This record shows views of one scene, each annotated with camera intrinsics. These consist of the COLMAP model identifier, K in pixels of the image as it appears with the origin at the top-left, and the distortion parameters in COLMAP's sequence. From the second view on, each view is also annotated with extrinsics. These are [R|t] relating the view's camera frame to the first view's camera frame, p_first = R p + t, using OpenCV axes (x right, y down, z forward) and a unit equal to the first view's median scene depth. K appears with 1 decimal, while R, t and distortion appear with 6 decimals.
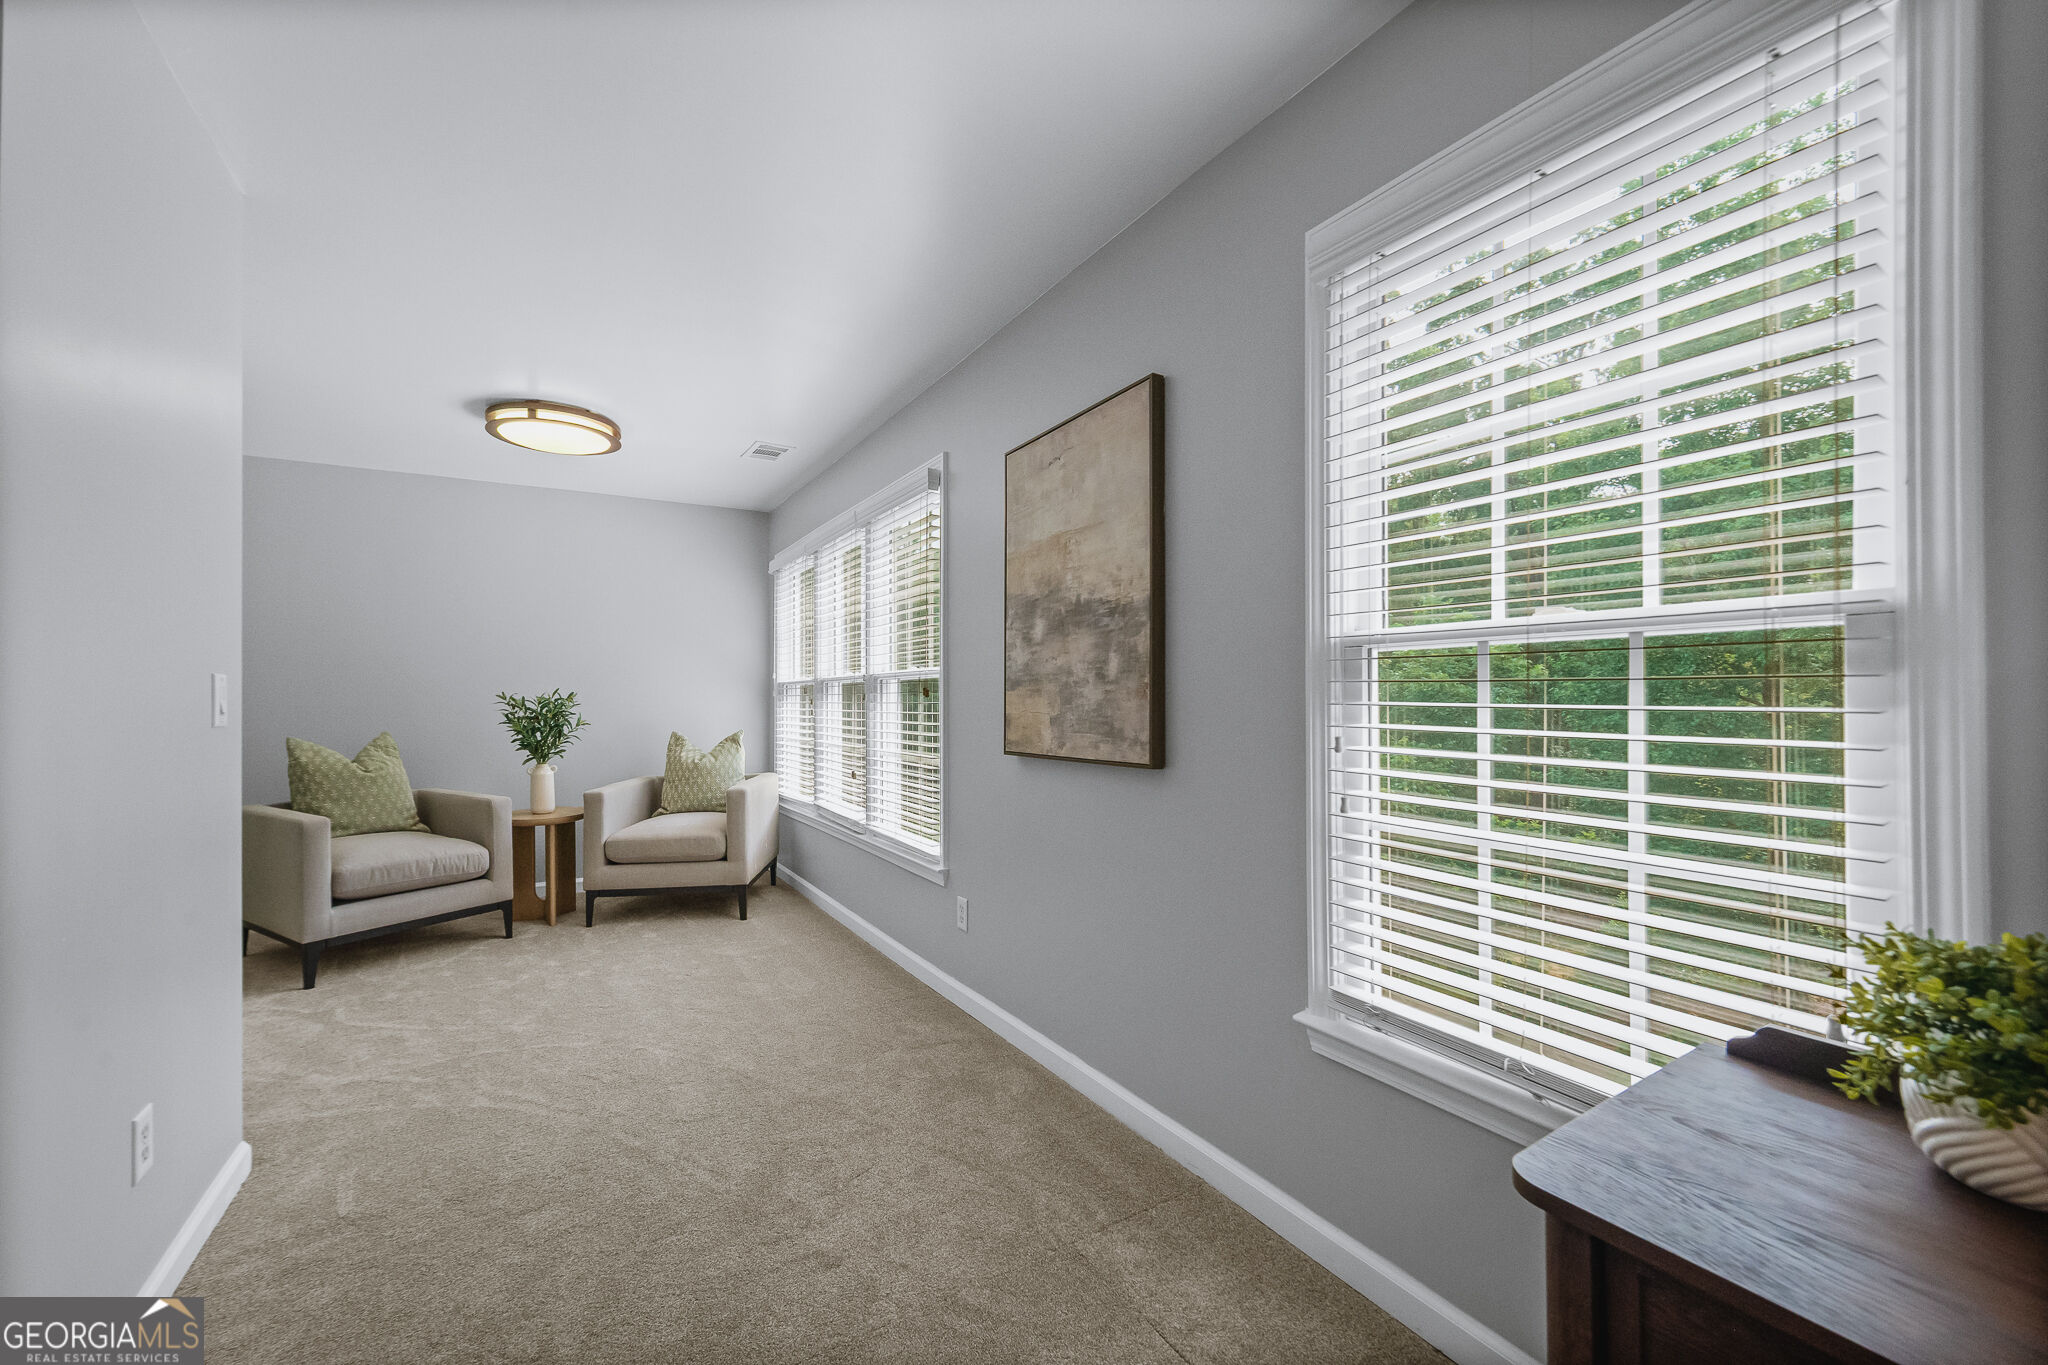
lens RADIAL K [[809.6, 0, 1024.2], [0, 809.6, 689.4], [0, 0, 1]] dist [0.002914, 0.000596]
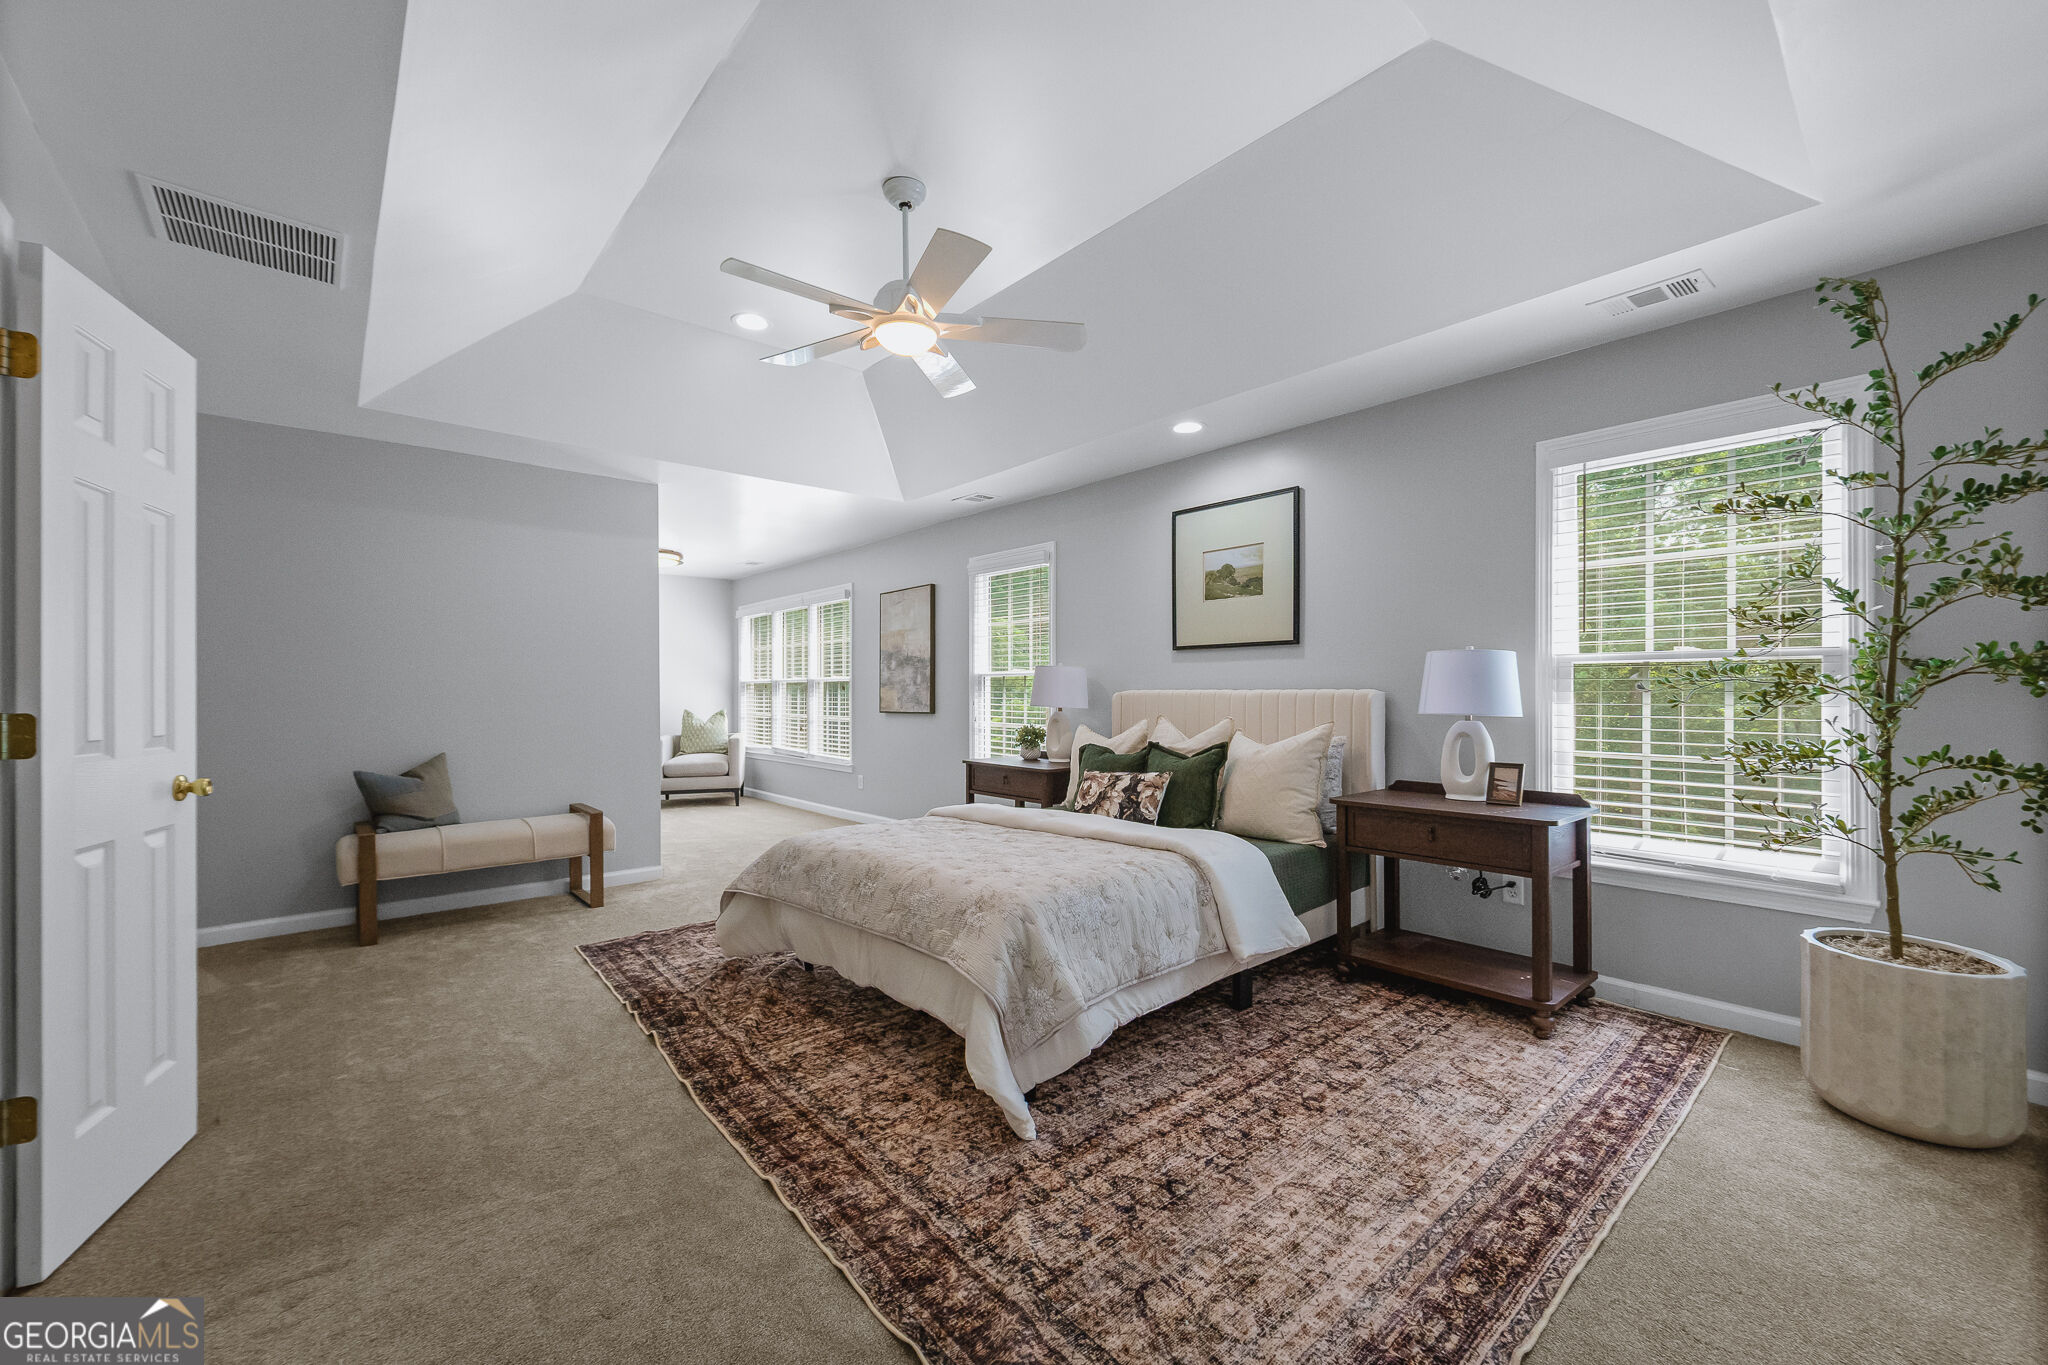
lens RADIAL K [[809.6, 0, 1023.2], [0, 809.6, 691.4], [0, 0, 1]] dist [0.002914, 0.000596]
pose [[0.985312, 0.002376, 0.170744, -0.013105], [-0.003569, 0.999971, 0.006680, -0.005537], [-0.170724, -0.007192, 0.985293, -1.457734]]
